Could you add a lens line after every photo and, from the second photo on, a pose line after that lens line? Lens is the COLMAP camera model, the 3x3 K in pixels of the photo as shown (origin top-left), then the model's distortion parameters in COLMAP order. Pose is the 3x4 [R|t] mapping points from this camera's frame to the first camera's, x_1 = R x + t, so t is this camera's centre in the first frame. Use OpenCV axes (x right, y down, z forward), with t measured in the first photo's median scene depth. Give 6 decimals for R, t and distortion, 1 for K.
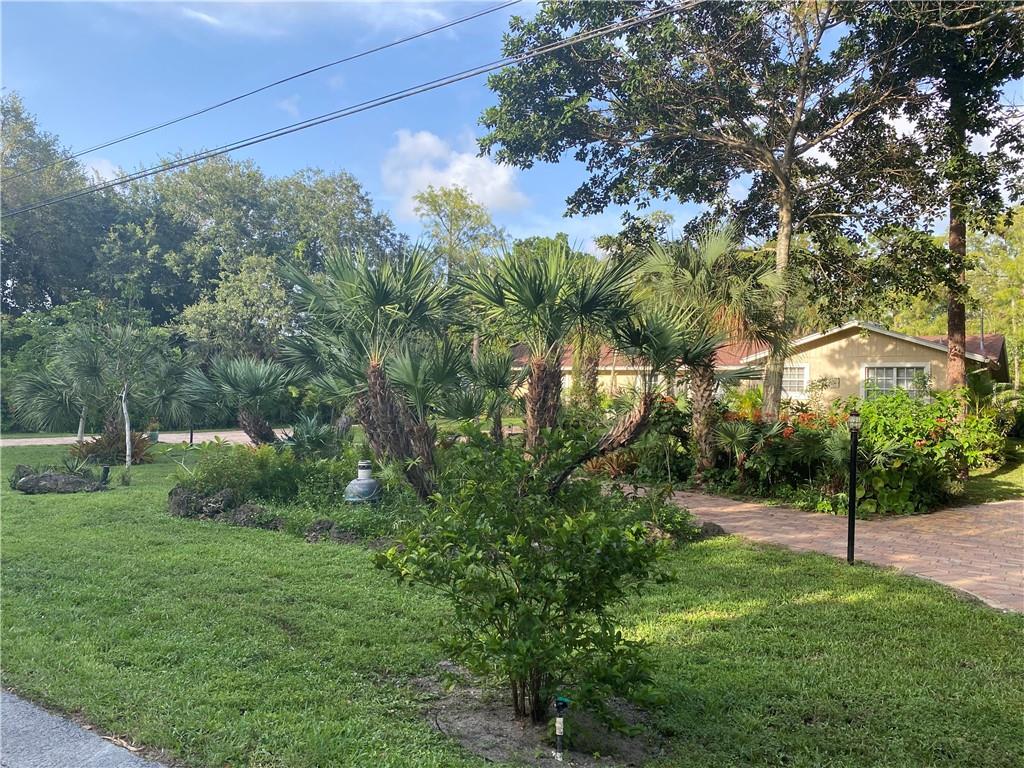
lens RADIAL K [[772.8, 0, 511.2], [0, 772.8, 377.6], [0, 0, 1]] dist [0.005477, -0.004777]
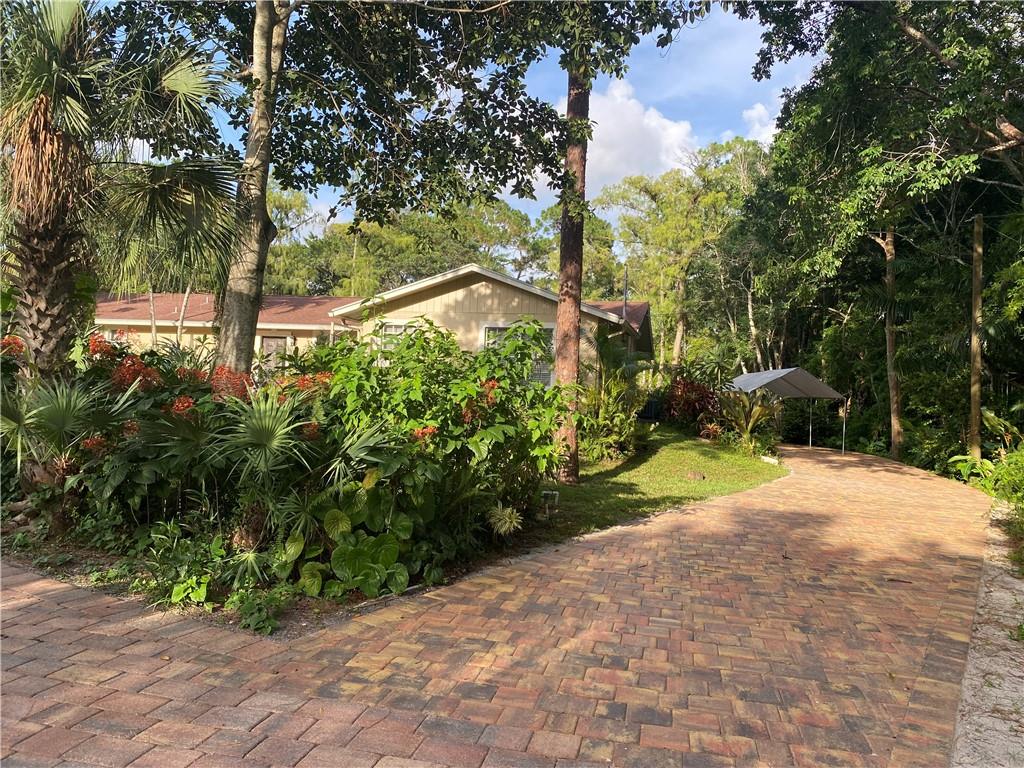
lens RADIAL K [[772.8, 0, 512.6], [0, 772.8, 386.7], [0, 0, 1]] dist [0.005477, -0.004777]
pose [[0.929344, 0.017187, 0.368814, 0.308757], [-0.029727, 0.999156, 0.028345, 0.033755], [-0.368015, -0.037306, 0.929071, 0.429024]]
